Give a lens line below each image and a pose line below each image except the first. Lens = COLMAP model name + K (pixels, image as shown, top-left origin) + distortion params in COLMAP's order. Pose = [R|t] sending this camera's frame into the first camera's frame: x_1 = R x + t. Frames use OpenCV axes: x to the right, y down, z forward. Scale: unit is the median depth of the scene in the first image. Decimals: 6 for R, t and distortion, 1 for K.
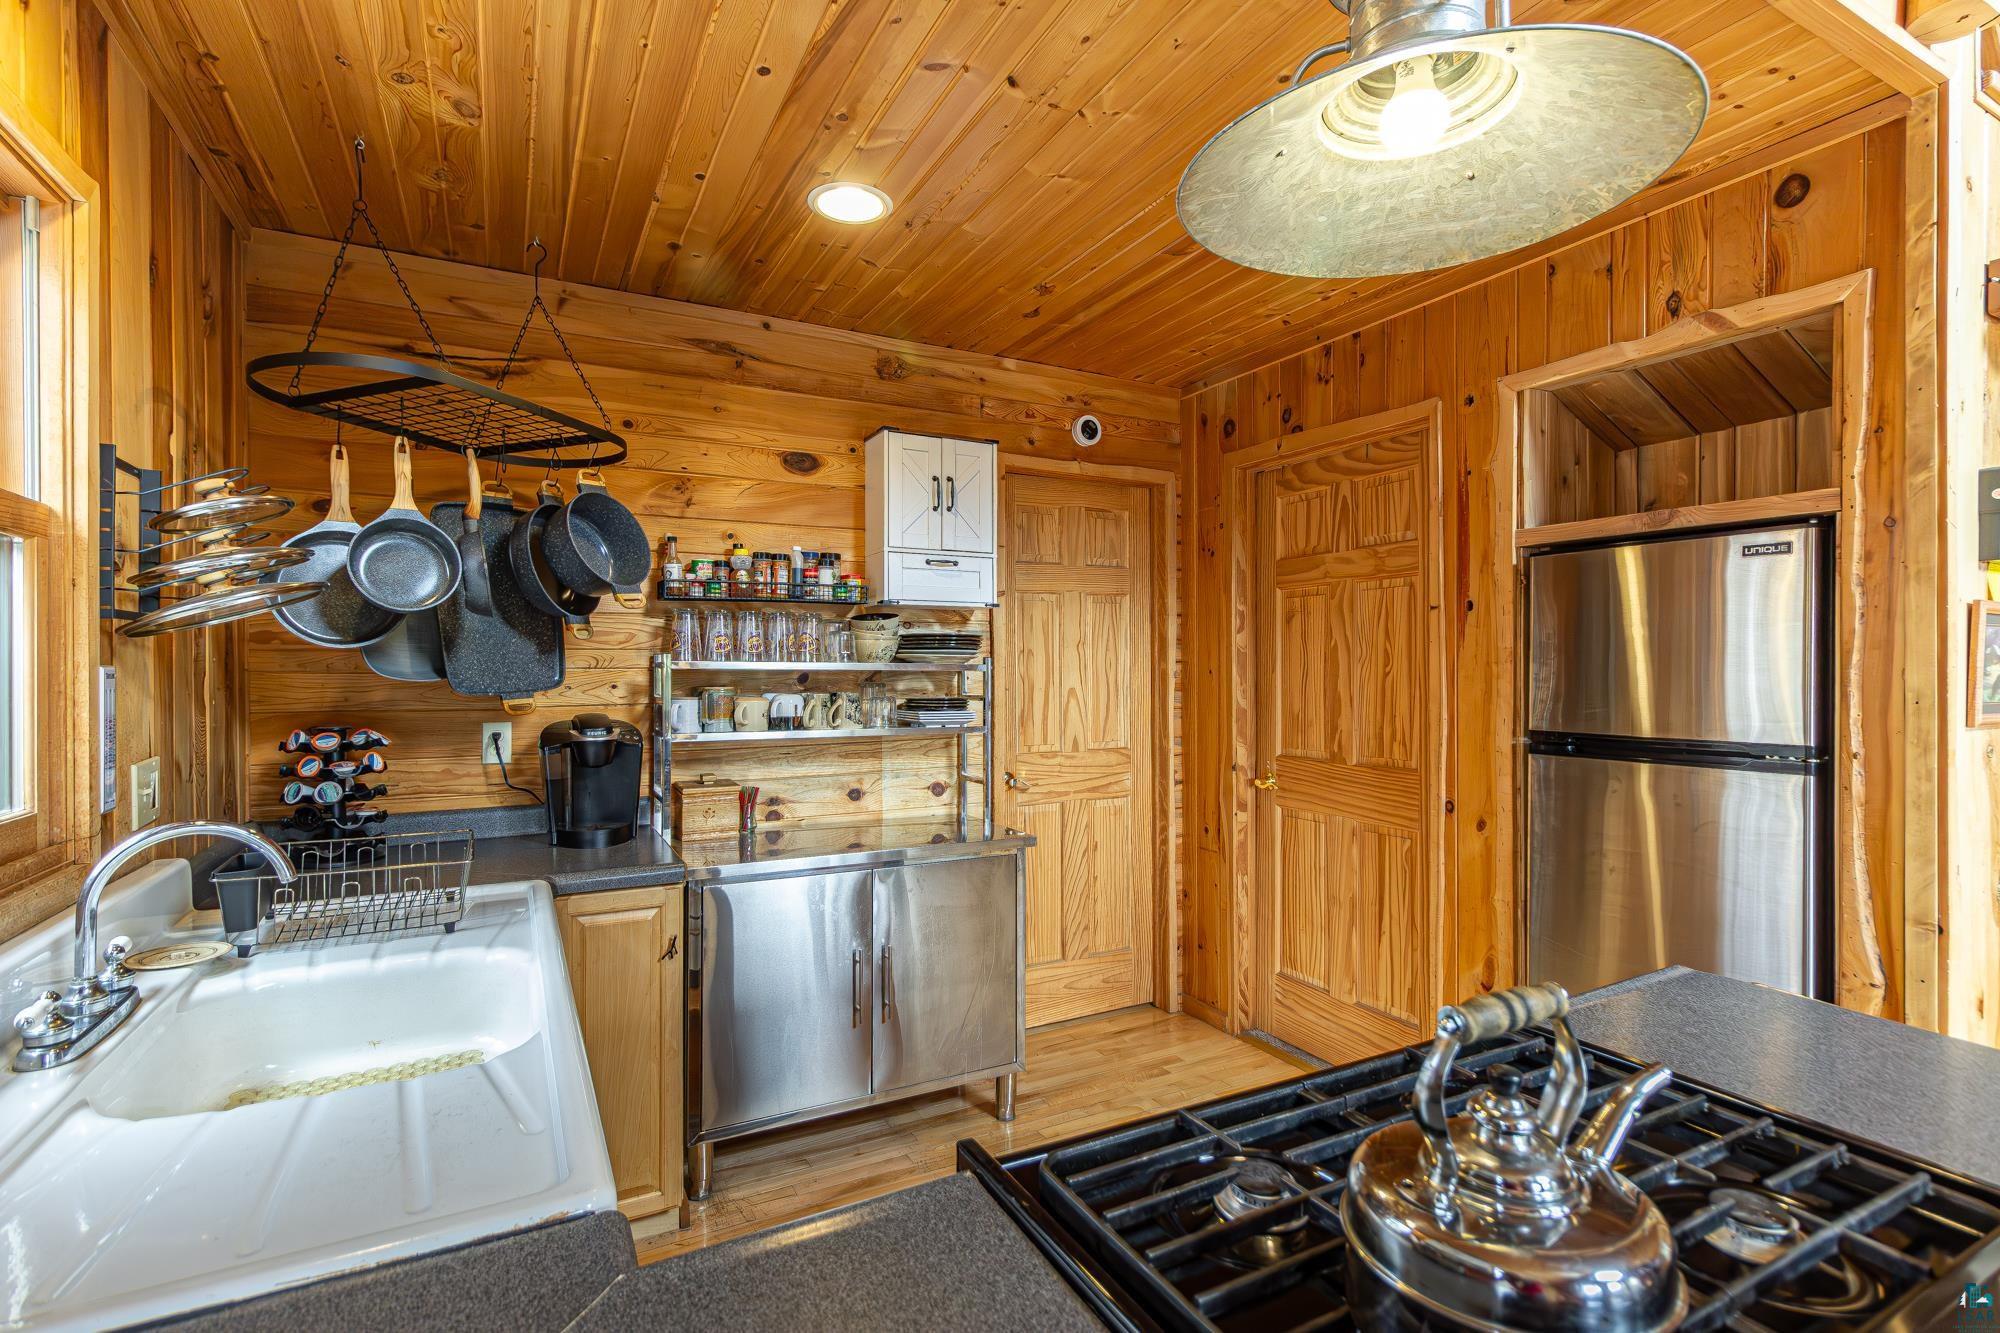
lens RADIAL K [[935.8, 0, 1010.9], [0, 935.8, 675.5], [0, 0, 1]] dist [0.001738, 0.001055]
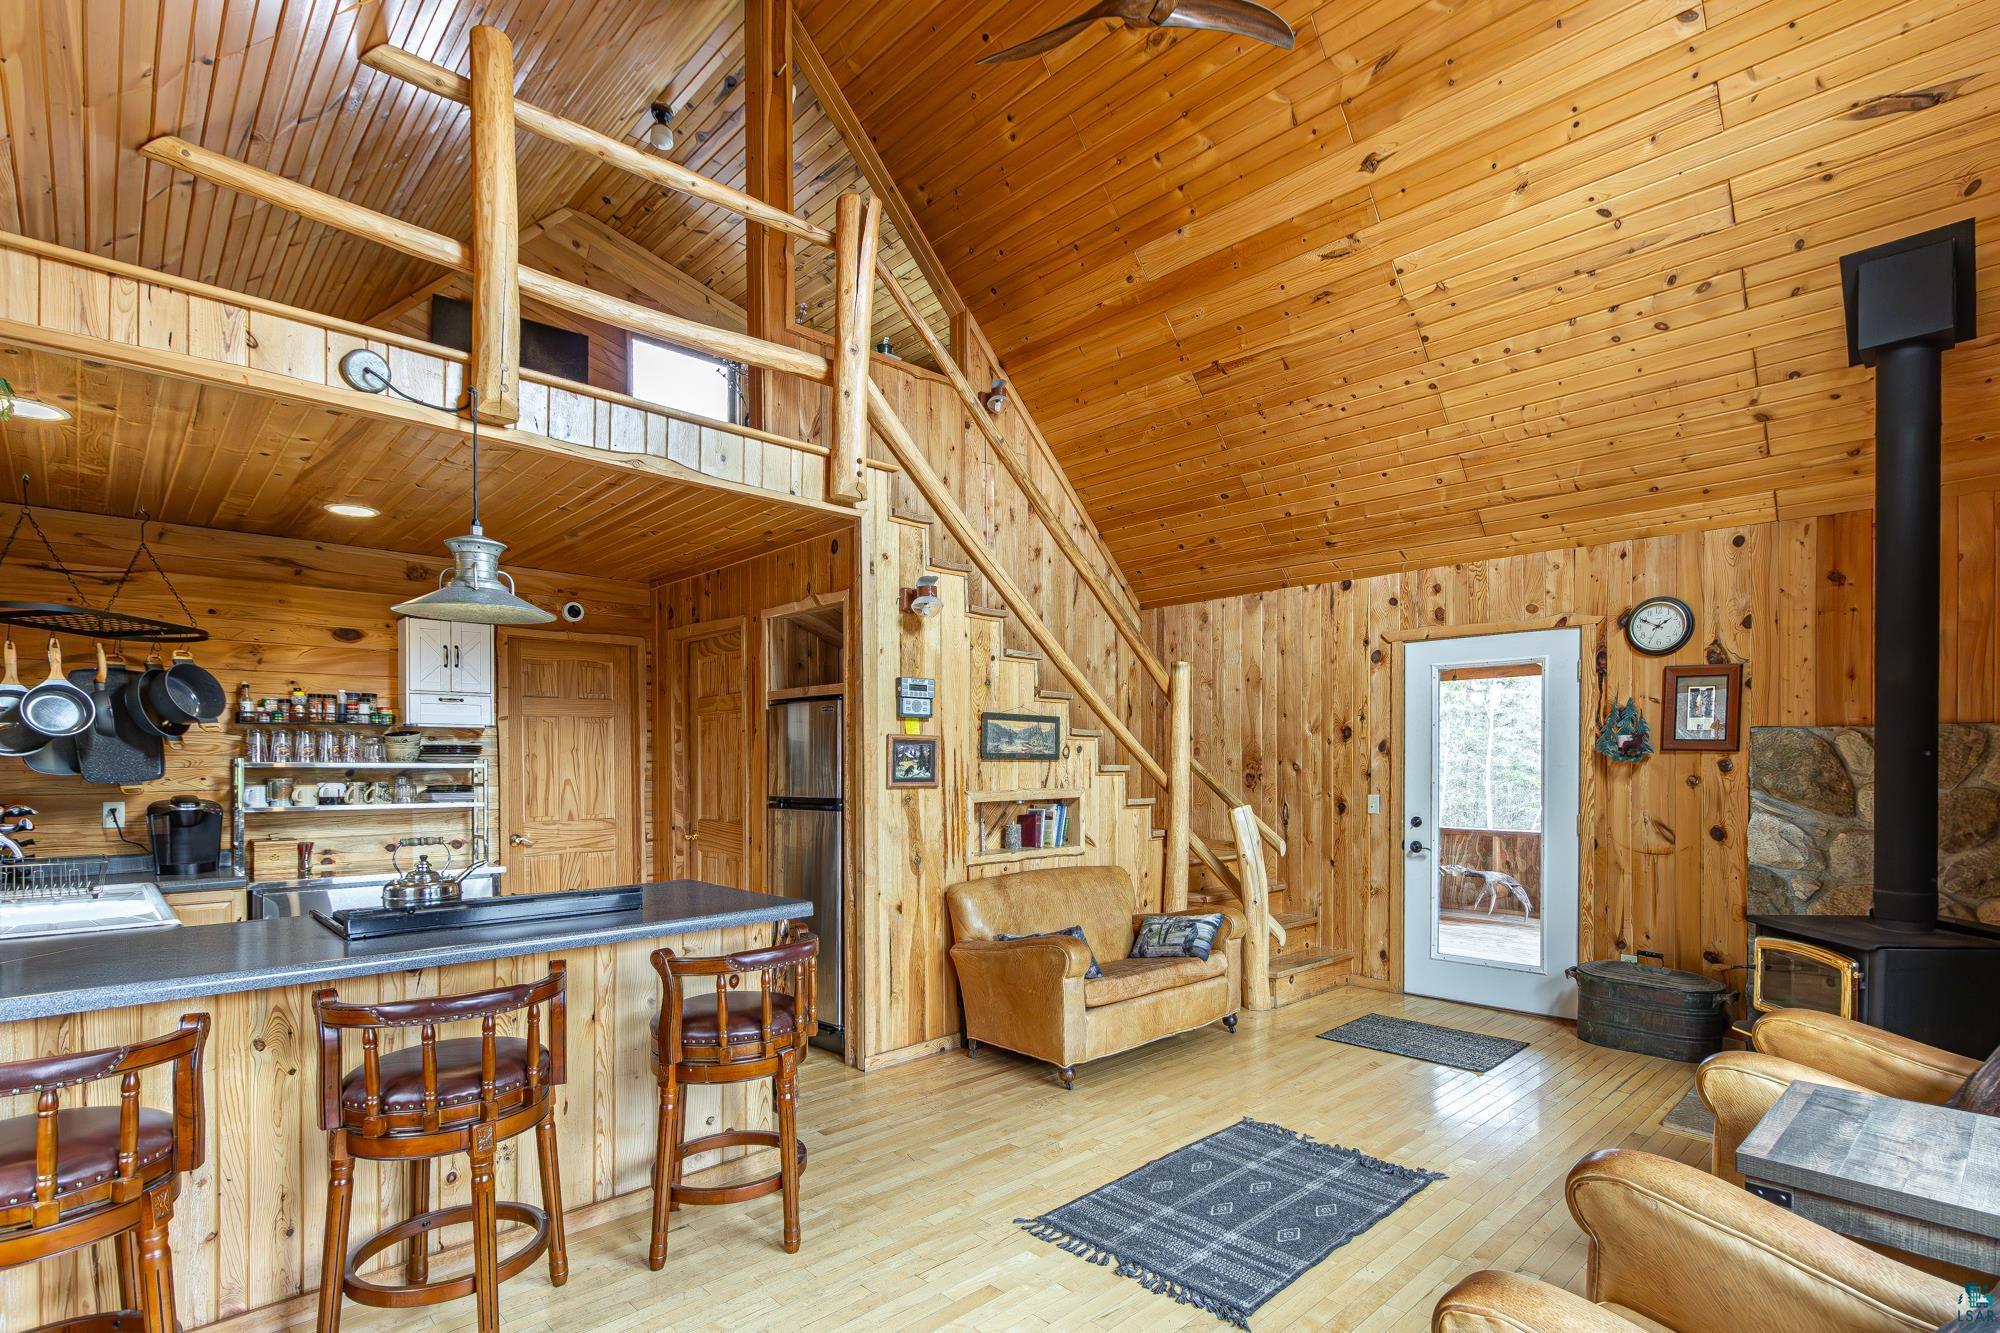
lens RADIAL K [[974.4, 0, 1019.8], [0, 974.4, 782.0], [0, 0, 1]] dist [0.000460, 0.004858]
pose [[0.964770, -0.008937, 0.262942, 0.449540], [0.007303, 0.999947, 0.007192, 0.015108], [-0.262993, -0.005018, 0.964785, -0.909443]]
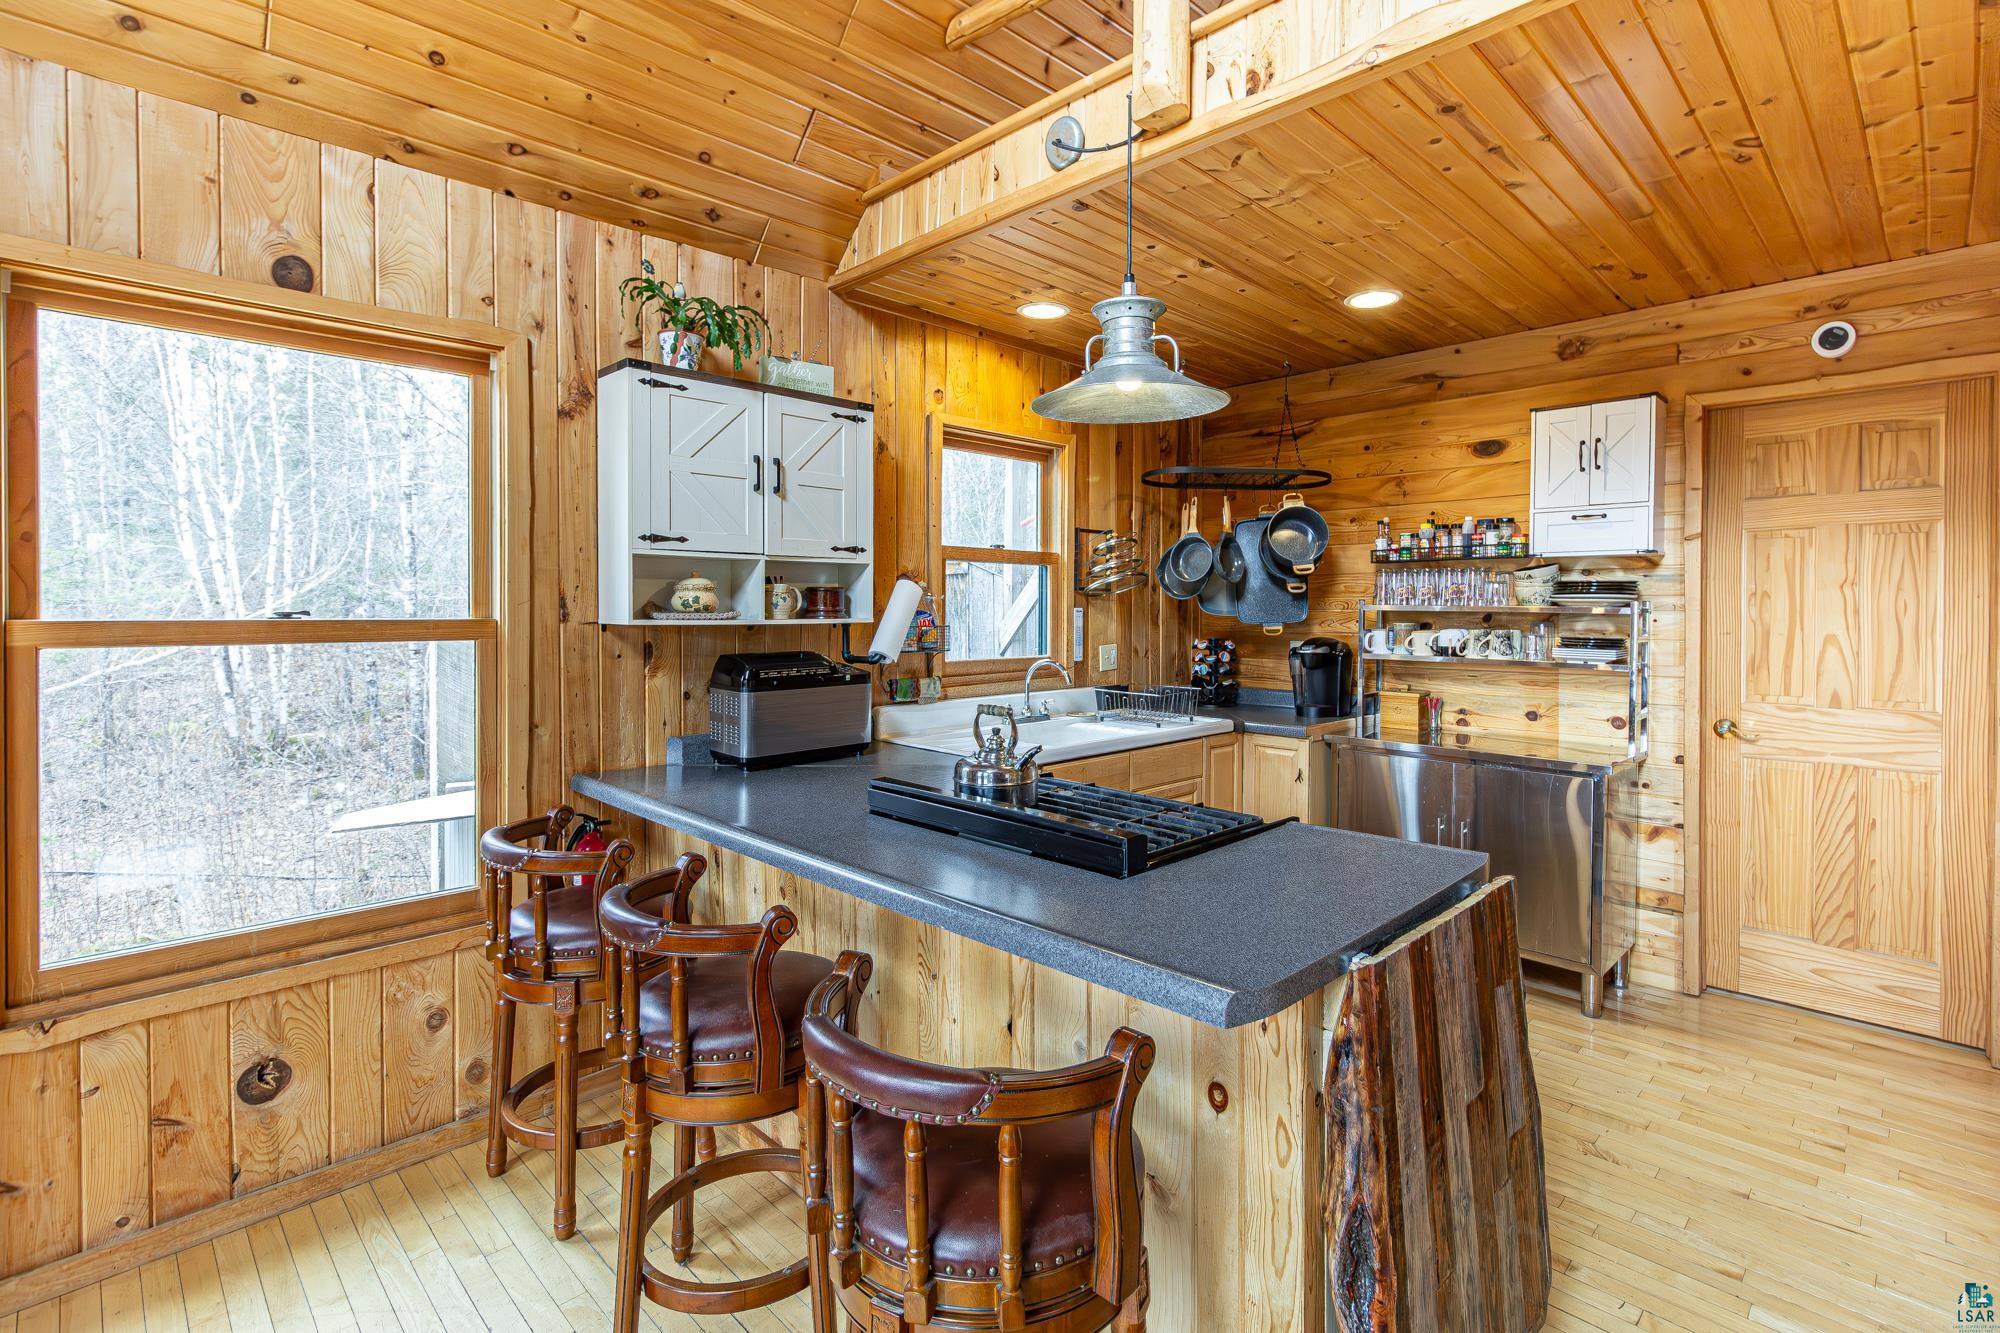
lens RADIAL K [[947.5, 0, 1023.3], [0, 947.5, 620.2], [0, 0, 1]] dist [-0.006841, 0.003090]
pose [[0.289674, 0.017057, -0.956973, 0.869542], [-0.010026, 0.999840, 0.014786, -0.006885], [0.957073, 0.005311, 0.289799, 0.022753]]
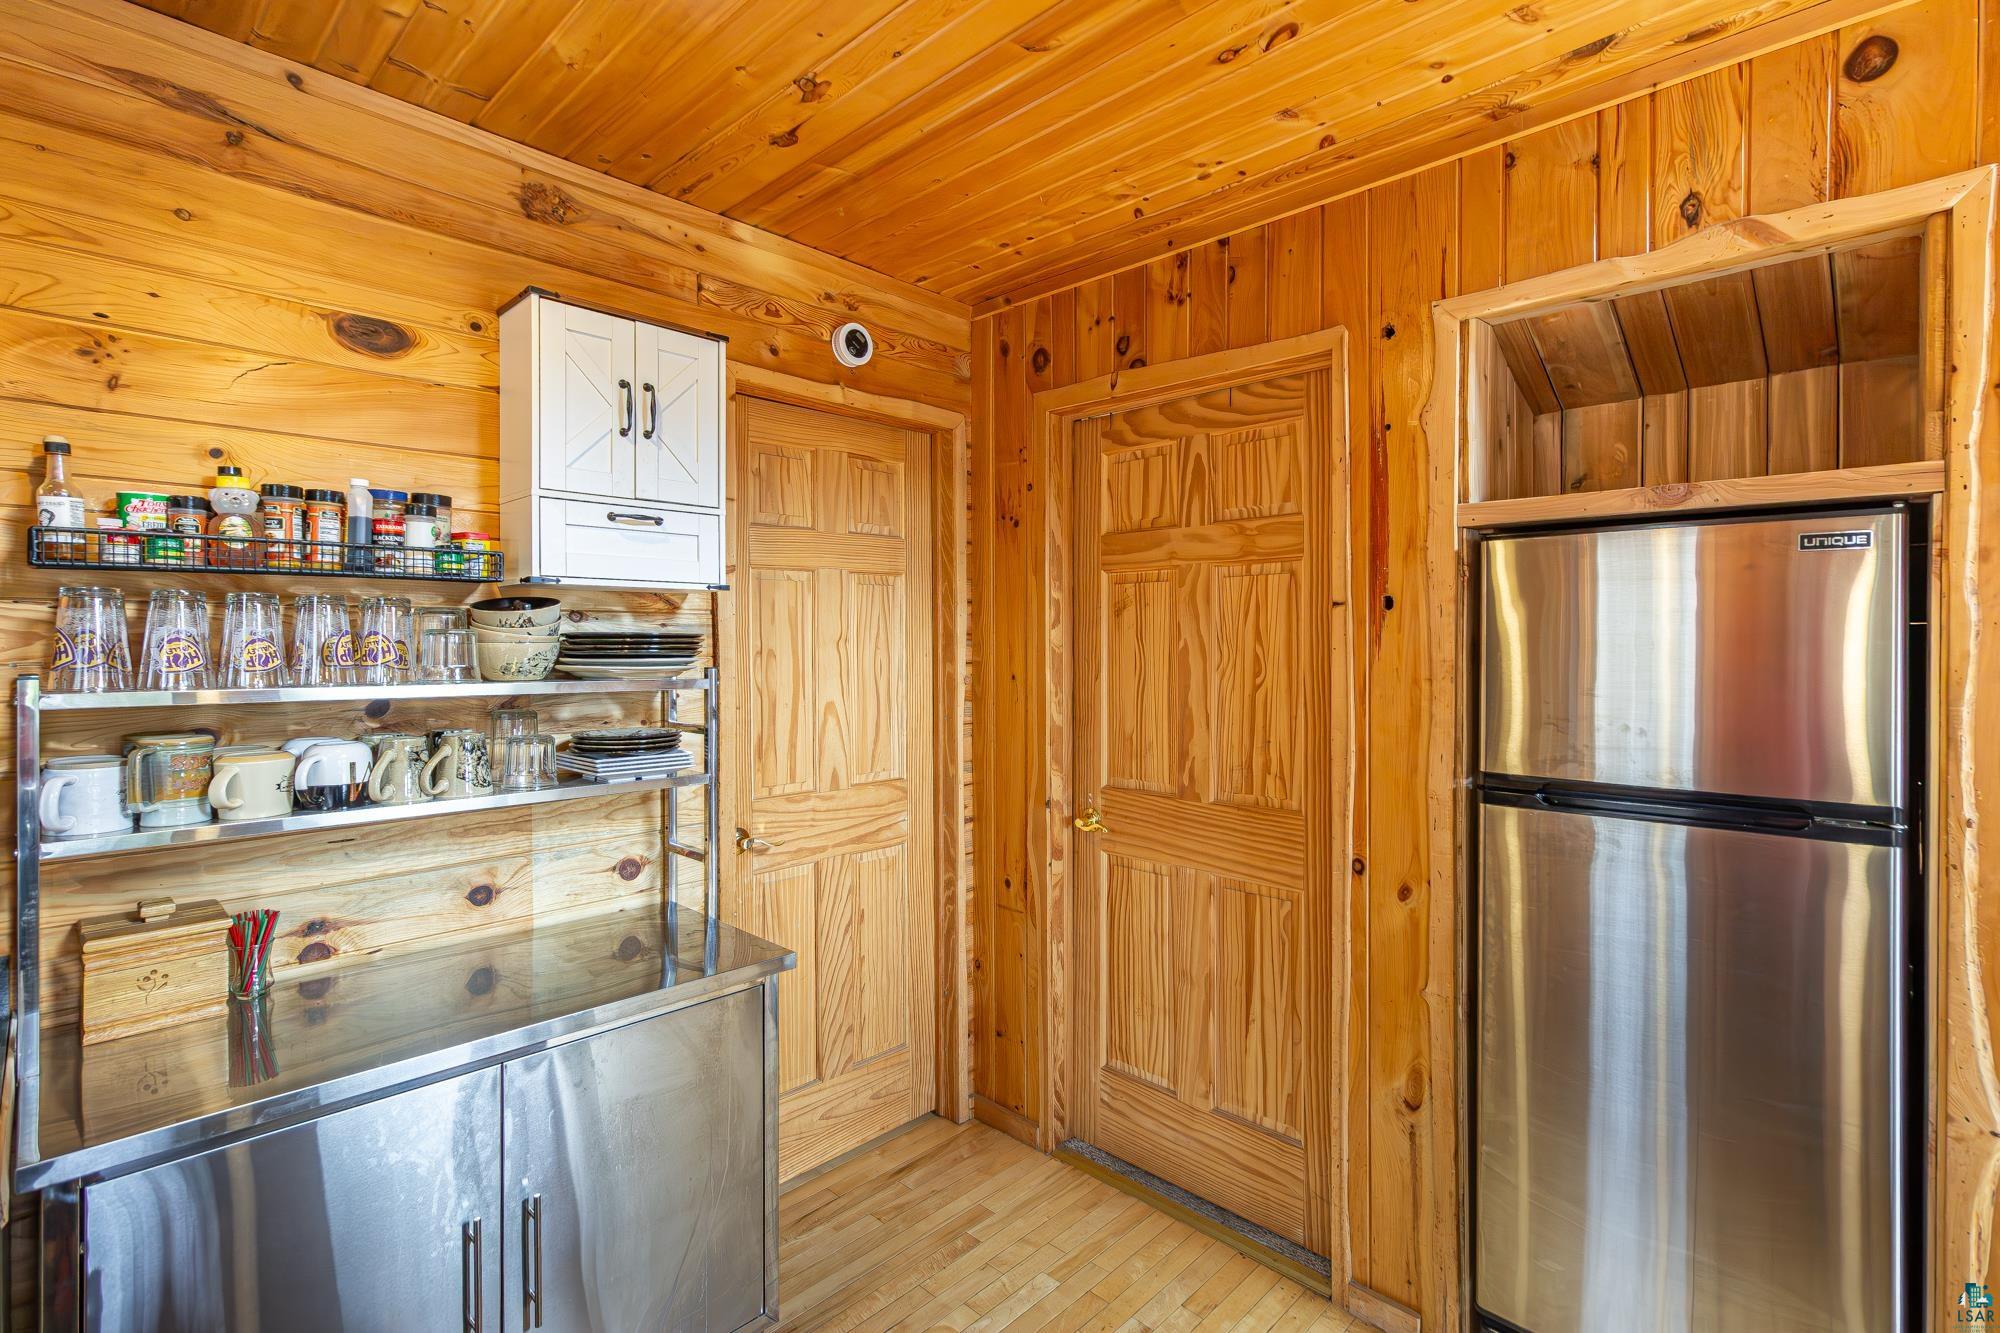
lens RADIAL K [[935.8, 0, 1023.1], [0, 935.8, 650.9], [0, 0, 1]] dist [0.001738, 0.001055]
pose [[0.948841, -0.002685, 0.315742, -0.026769], [0.002190, 0.999996, 0.001922, -0.034050], [-0.315746, -0.001132, 0.948843, 0.337801]]
